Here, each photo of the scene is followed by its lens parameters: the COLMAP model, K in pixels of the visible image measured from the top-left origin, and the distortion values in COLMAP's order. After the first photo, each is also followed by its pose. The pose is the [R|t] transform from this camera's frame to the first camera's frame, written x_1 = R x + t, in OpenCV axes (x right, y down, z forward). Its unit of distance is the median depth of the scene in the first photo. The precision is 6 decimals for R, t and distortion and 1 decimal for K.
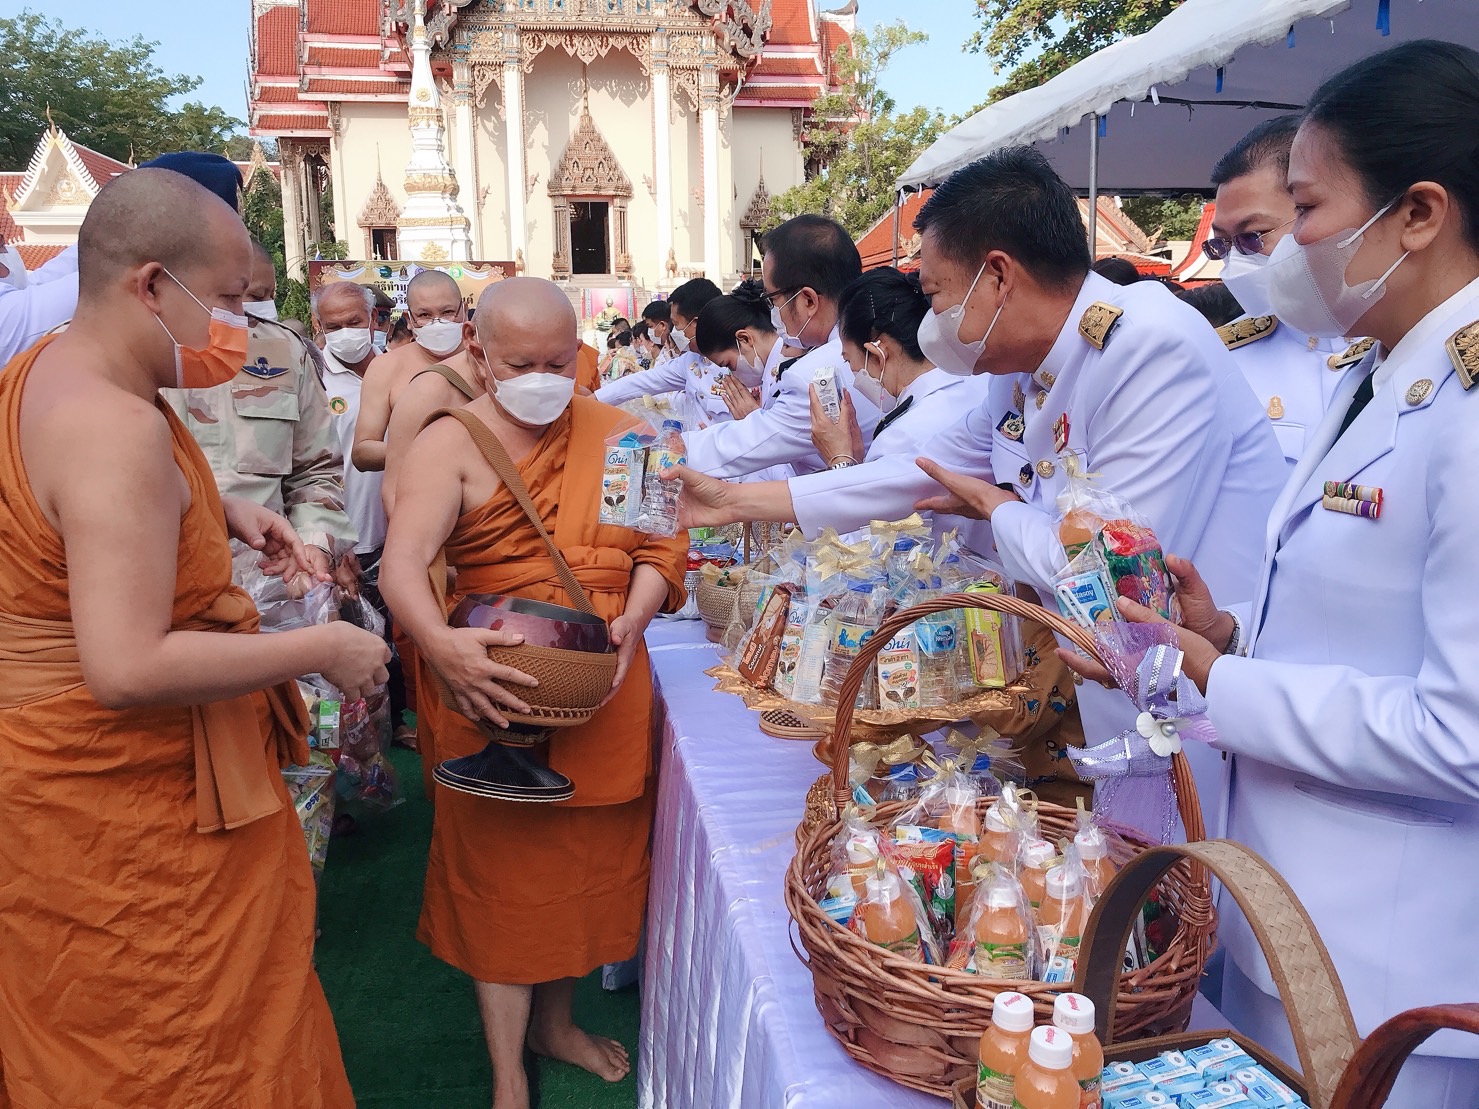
lens RADIAL K [[1206.9, 0, 737.3], [0, 1206.9, 526.5], [0, 0, 1]] dist [0.011131, -0.002136]
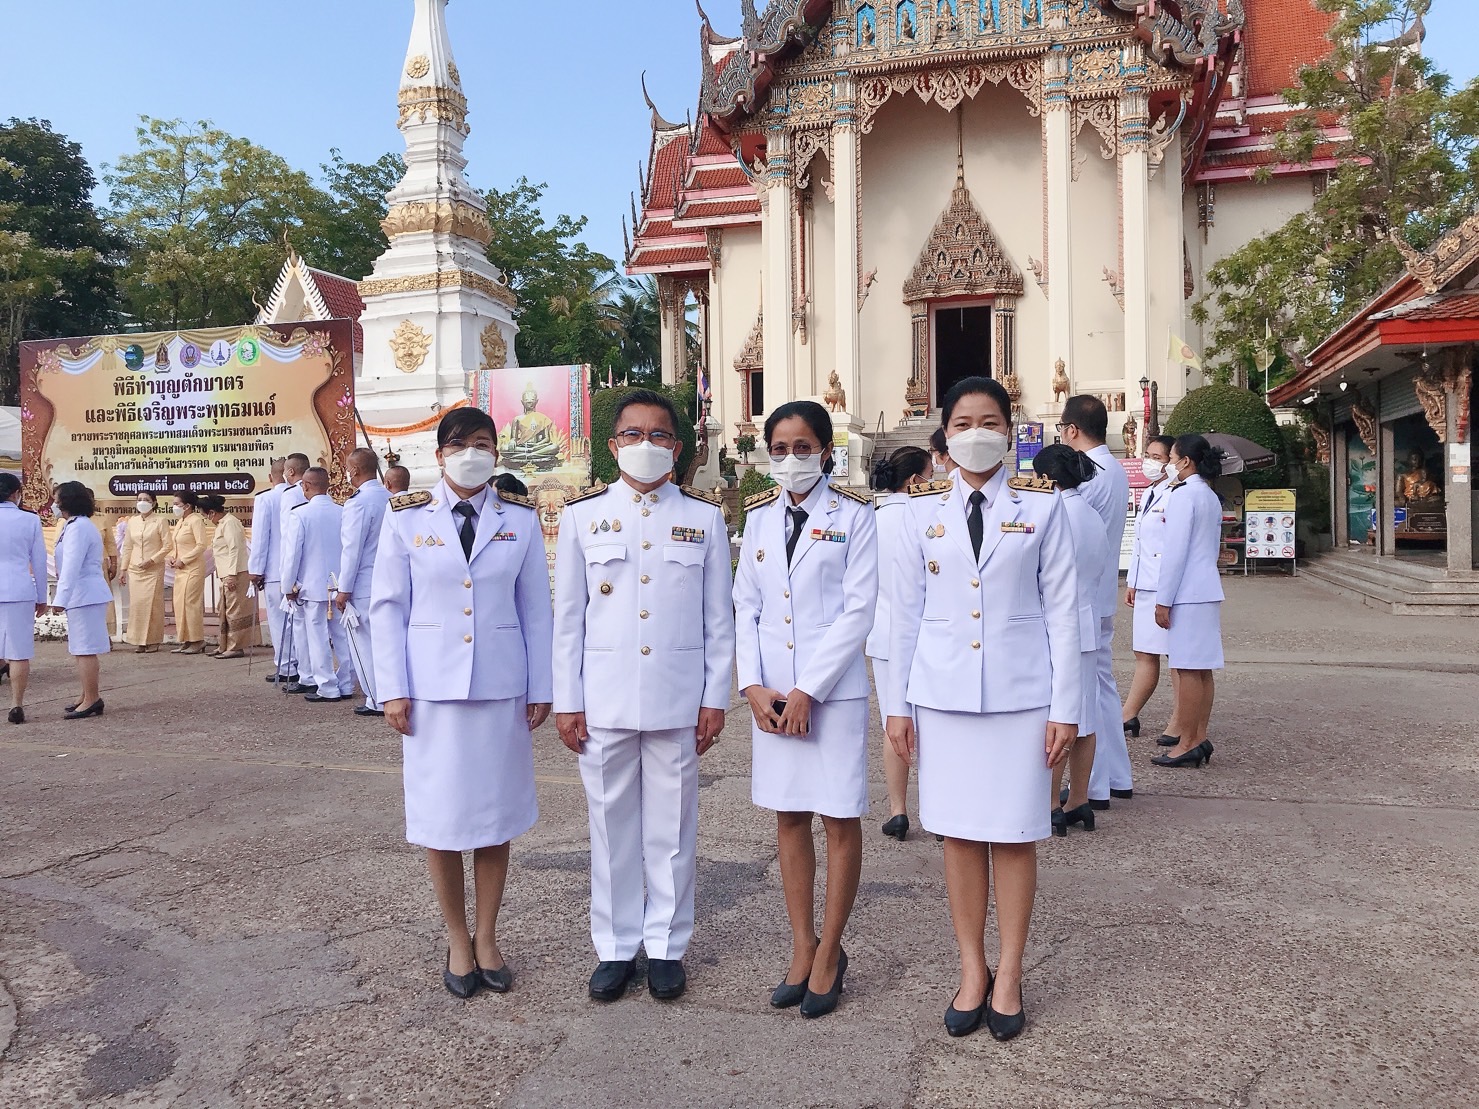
lens RADIAL K [[1216.4, 0, 738.8], [0, 1216.4, 525.9], [0, 0, 1]] dist [0.000830, 0.001594]
pose [[0.901032, 0.004868, -0.433725, 0.076481], [-0.063638, 0.990600, -0.121084, -0.054679], [0.429059, 0.136701, 0.892872, 0.371098]]
